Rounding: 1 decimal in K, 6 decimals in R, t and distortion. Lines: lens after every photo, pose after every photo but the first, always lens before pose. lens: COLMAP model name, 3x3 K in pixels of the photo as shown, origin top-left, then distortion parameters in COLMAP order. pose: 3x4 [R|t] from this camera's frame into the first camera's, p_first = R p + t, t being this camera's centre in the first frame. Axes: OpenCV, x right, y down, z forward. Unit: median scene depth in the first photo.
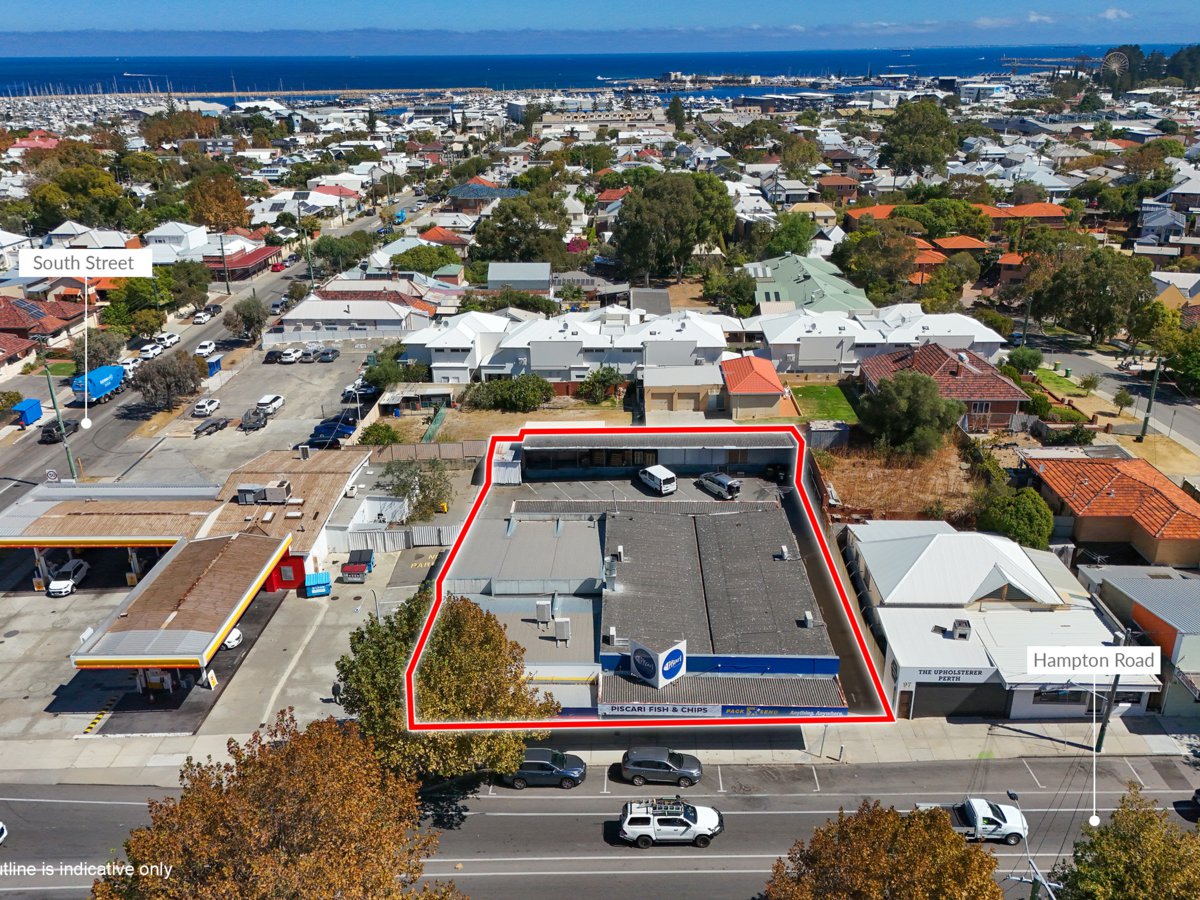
lens RADIAL K [[1010.6, 0, 634.9], [0, 1010.6, 470.7], [0, 0, 1]] dist [0.124488, -0.206709]
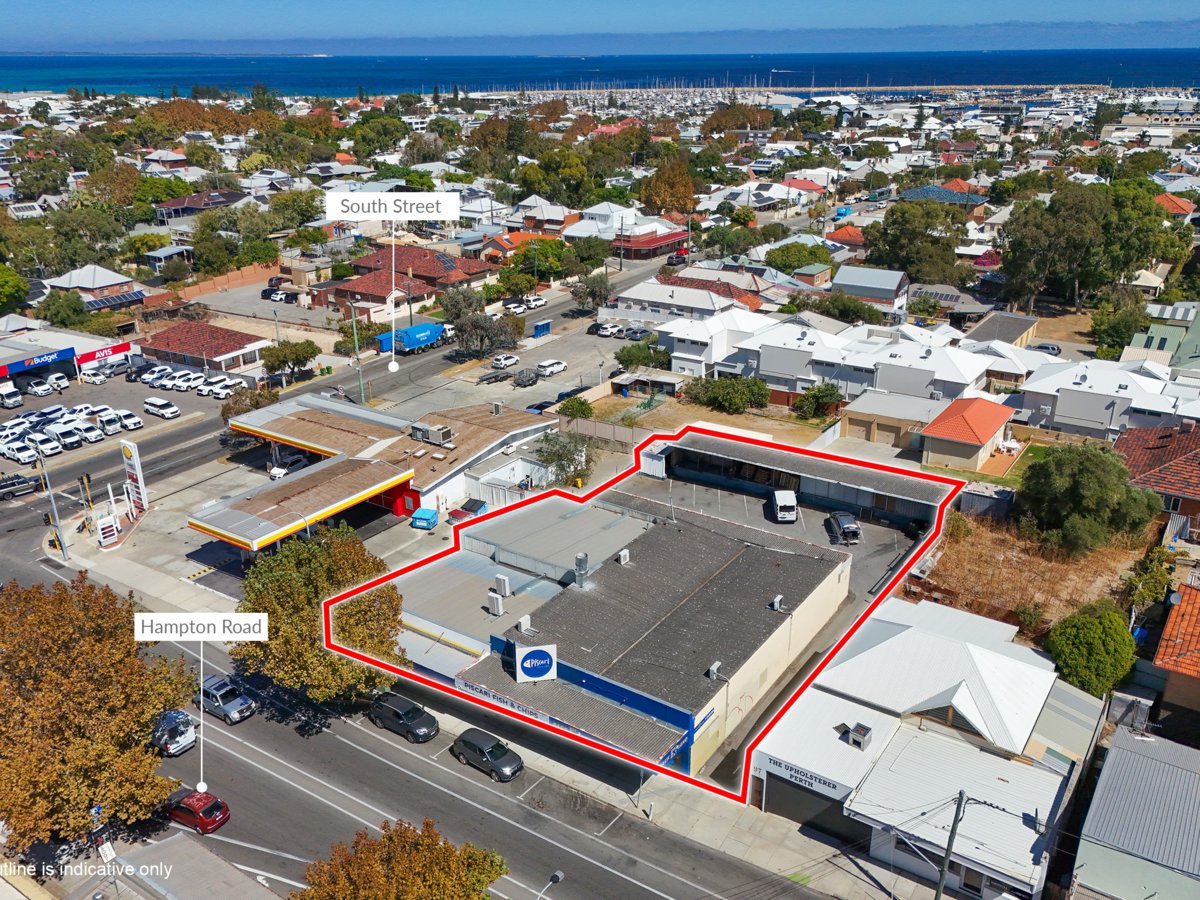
lens RADIAL K [[1036.2, 0, 600.0], [0, 1036.2, 450.0], [0, 0, 1]] dist [0.099402, -0.145831]
pose [[0.828908, 0.202602, -0.521406, 0.306420], [-0.213084, 0.976191, 0.040566, -0.036115], [0.517211, 0.077477, 0.852344, 0.076624]]
